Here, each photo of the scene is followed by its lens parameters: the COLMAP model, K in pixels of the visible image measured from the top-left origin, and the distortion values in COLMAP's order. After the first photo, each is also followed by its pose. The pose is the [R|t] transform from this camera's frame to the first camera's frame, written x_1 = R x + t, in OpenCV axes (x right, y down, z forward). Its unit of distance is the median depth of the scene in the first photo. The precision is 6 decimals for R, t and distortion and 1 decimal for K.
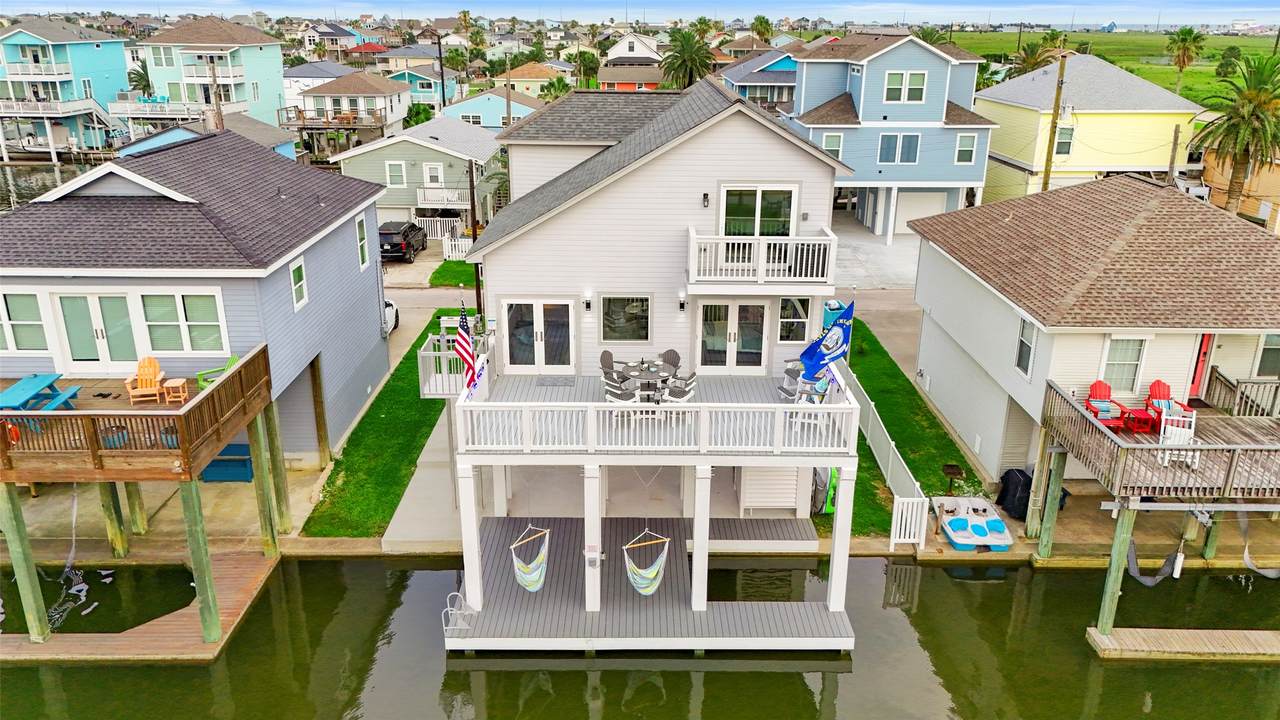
lens RADIAL K [[944.8, 0, 640.0], [0, 944.8, 360.0], [0, 0, 1]] dist [0.046950, -0.047336]
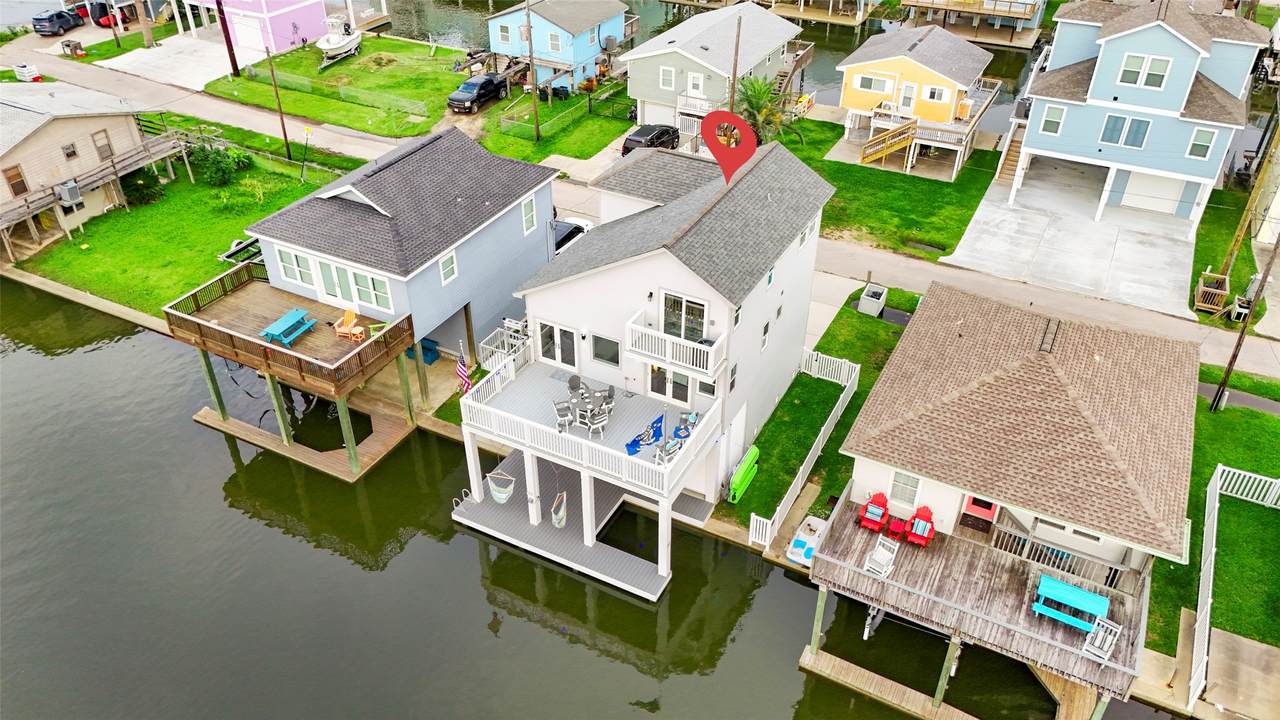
lens RADIAL K [[944.8, 0, 640.0], [0, 944.8, 360.0], [0, 0, 1]] dist [0.046950, -0.047336]
pose [[0.880643, 0.269525, -0.389647, 0.628267], [-0.154297, 0.940739, 0.301997, -0.496632], [0.447952, -0.205830, 0.870042, -0.295122]]
